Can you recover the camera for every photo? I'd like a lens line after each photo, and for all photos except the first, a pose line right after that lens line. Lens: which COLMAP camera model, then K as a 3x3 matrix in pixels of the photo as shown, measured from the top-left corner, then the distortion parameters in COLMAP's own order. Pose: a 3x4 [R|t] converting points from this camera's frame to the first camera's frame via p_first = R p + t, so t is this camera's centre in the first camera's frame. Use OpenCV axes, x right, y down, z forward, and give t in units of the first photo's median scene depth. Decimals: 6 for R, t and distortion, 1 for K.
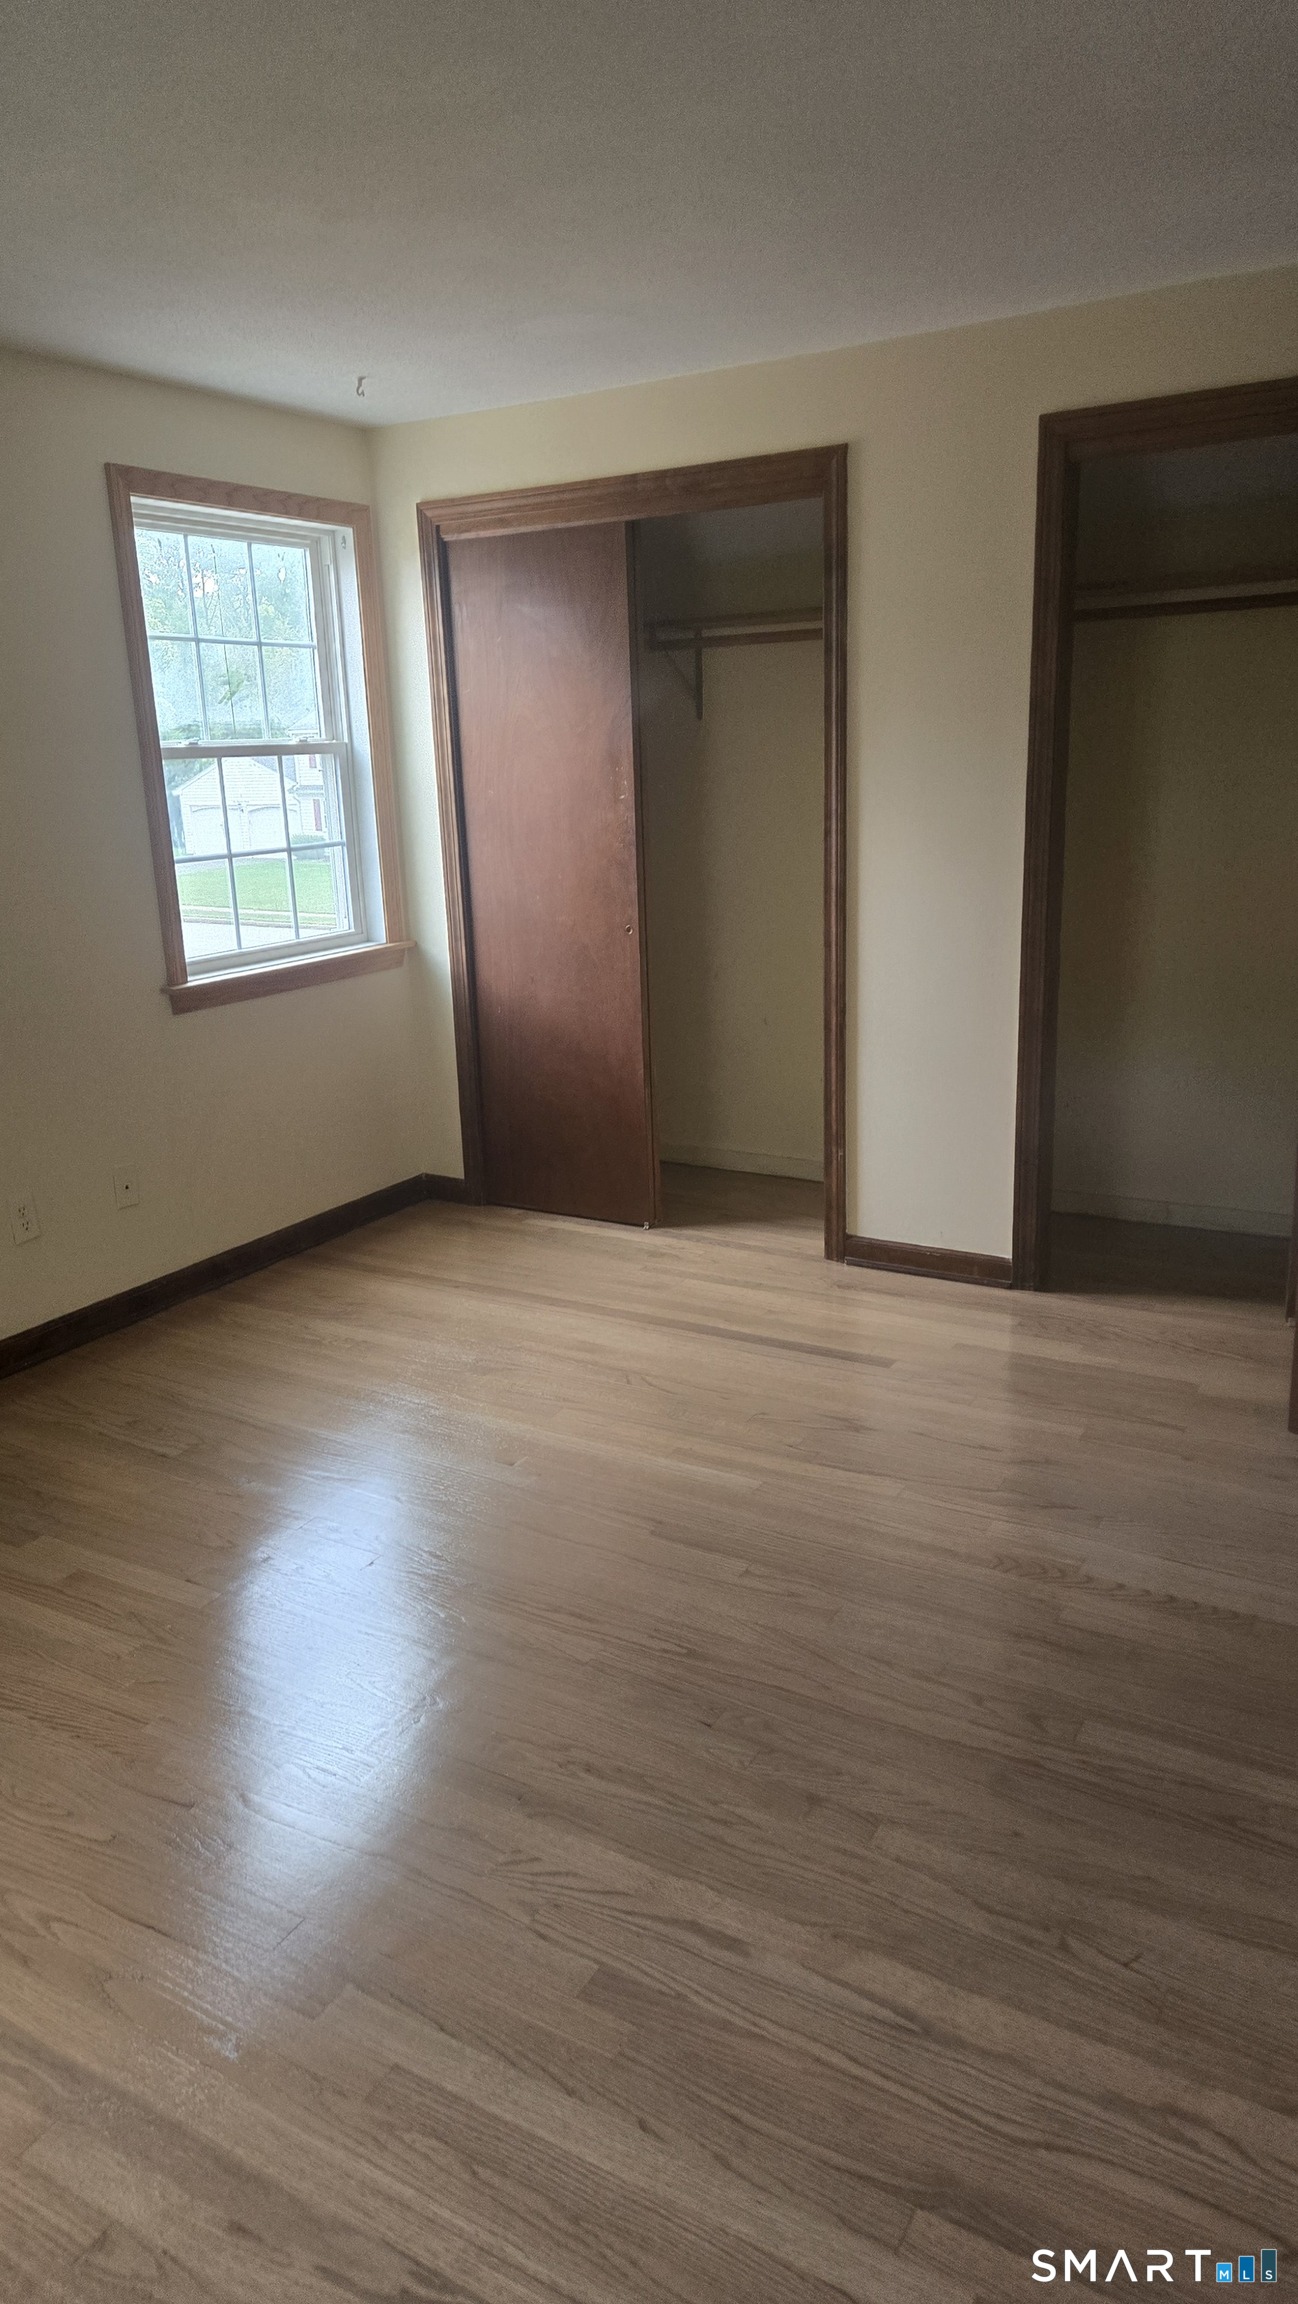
lens RADIAL K [[1547.5, 0, 606.9], [0, 1547.5, 1154.6], [0, 0, 1]] dist [0.083553, -0.078094]
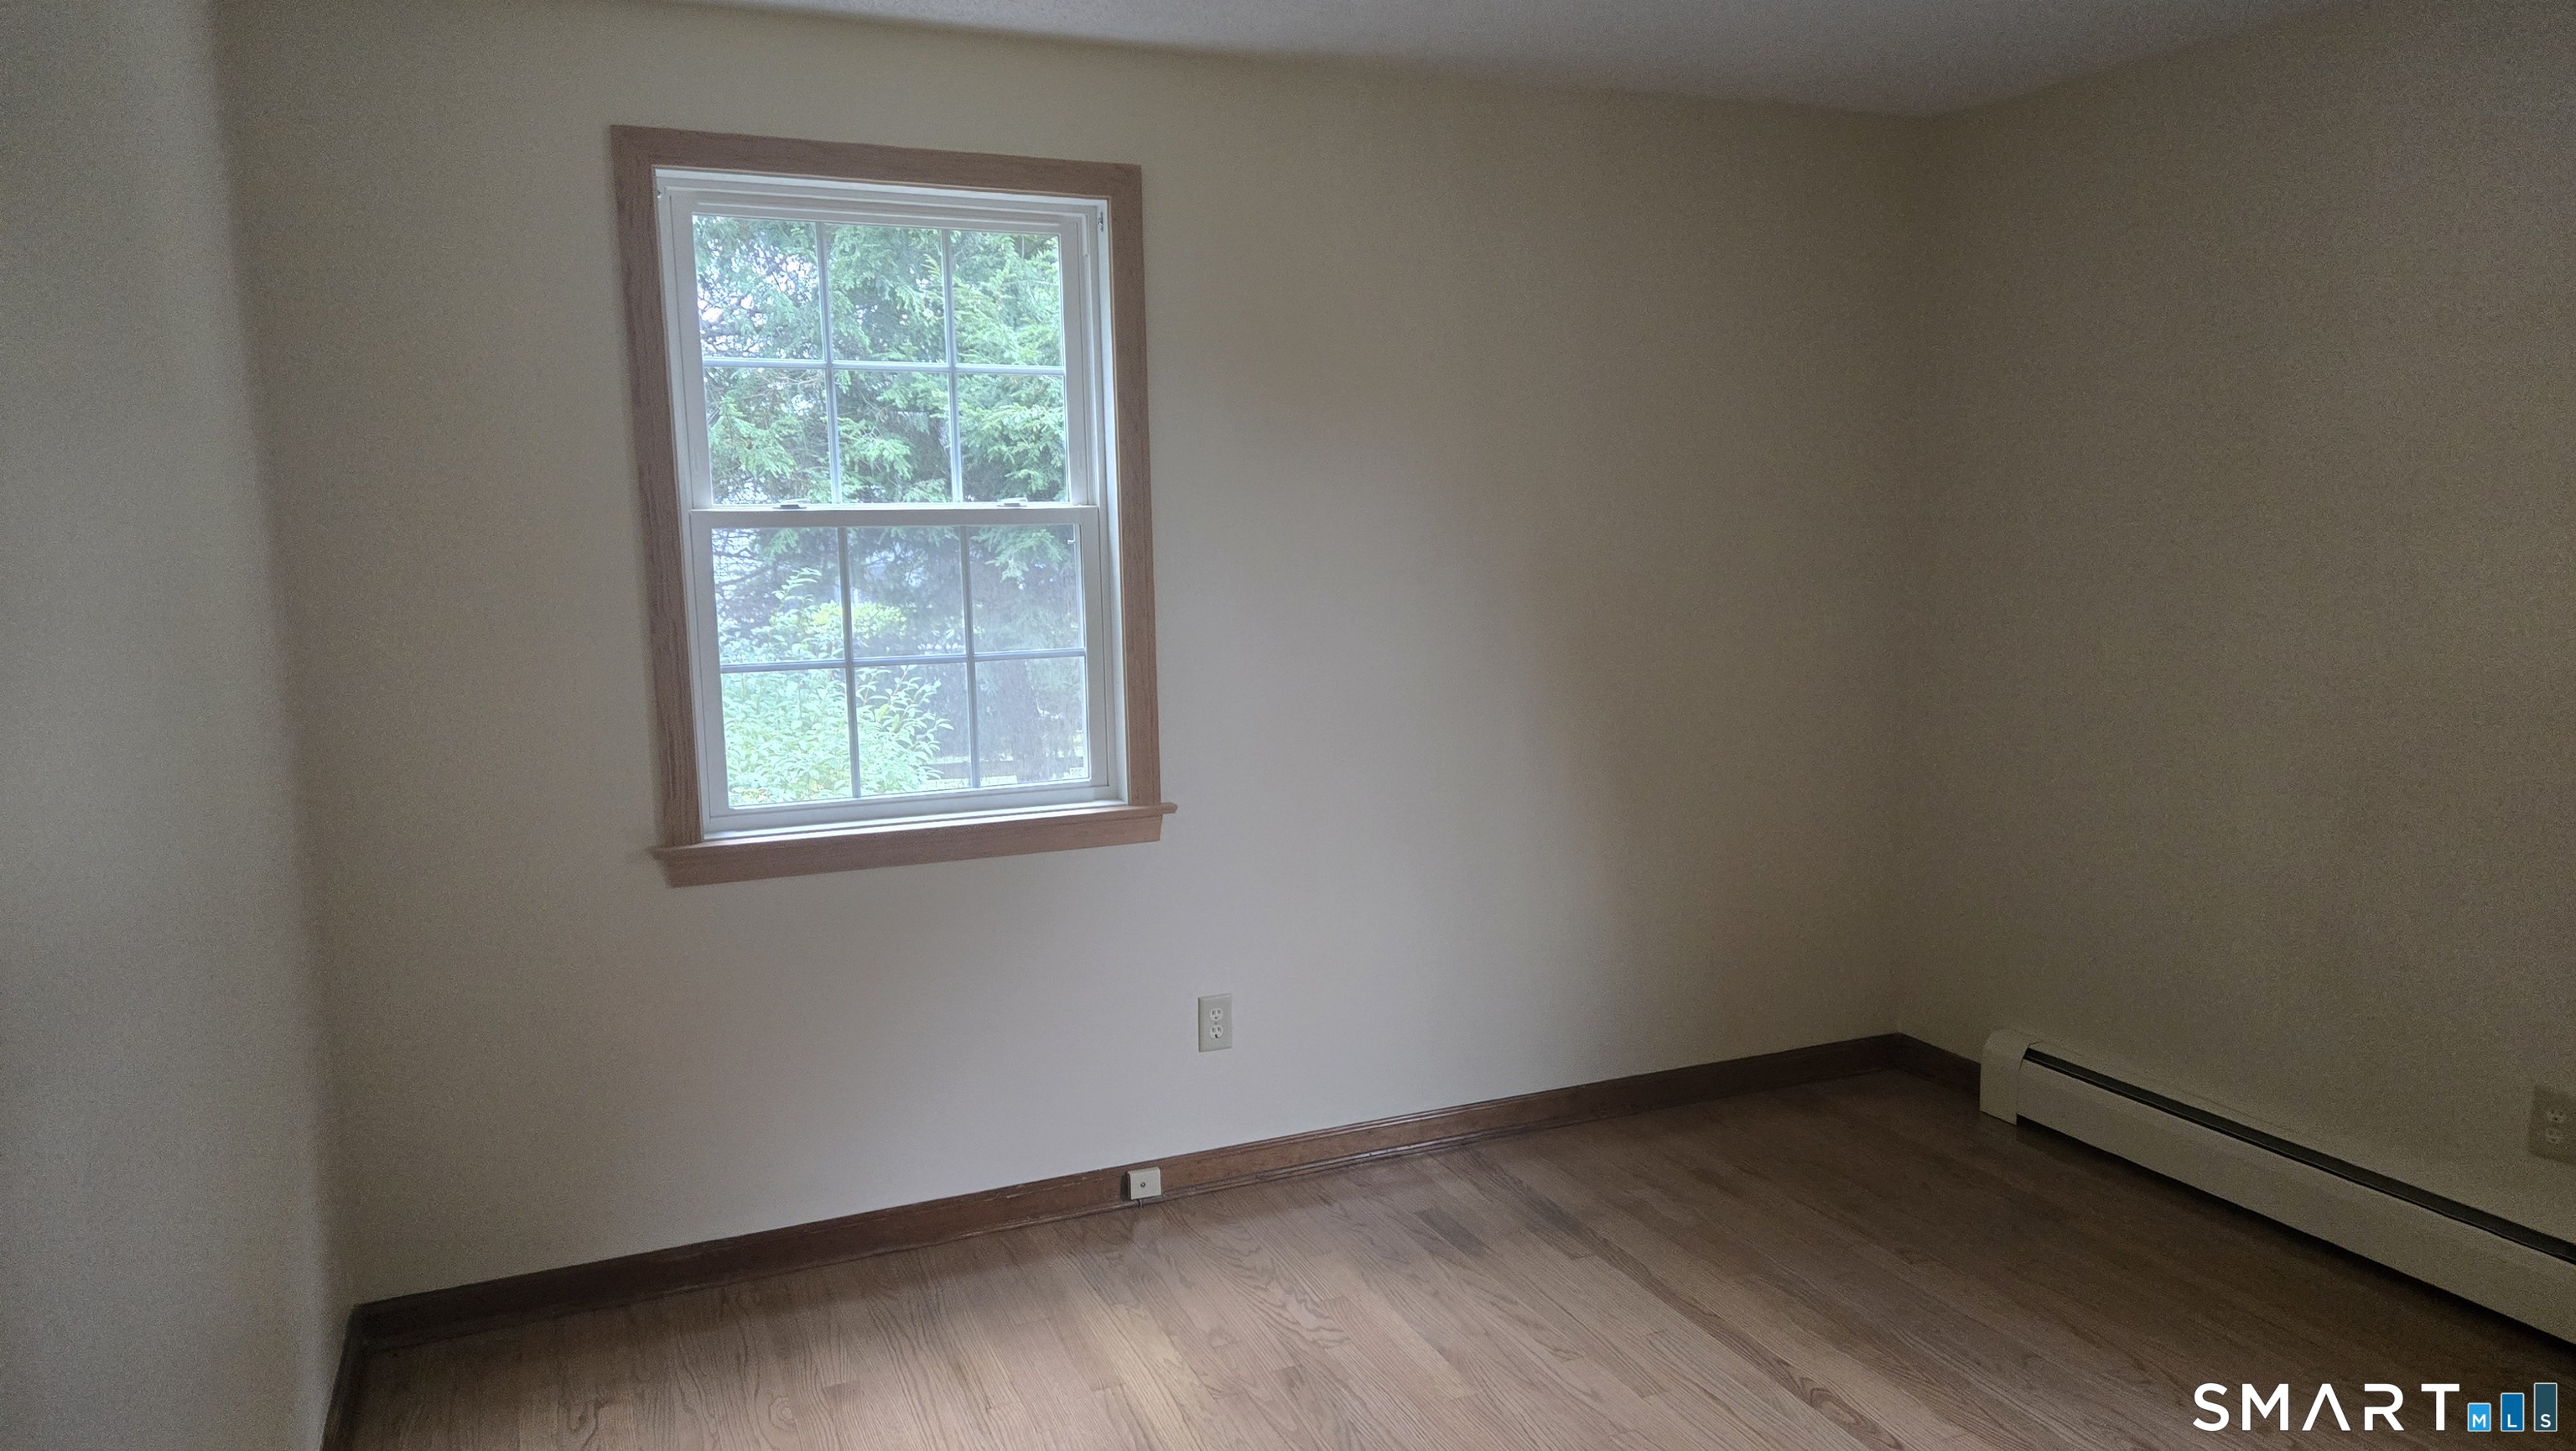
lens RADIAL K [[1654.3, 0, 1277.1], [0, 1654.3, 741.4], [0, 0, 1]] dist [0.039939, -0.000120]
pose [[0.824336, 0.107162, -0.555866, 0.323158], [-0.165542, 0.984630, -0.055675, -0.145281], [0.541356, 0.137914, 0.829406, 0.485401]]
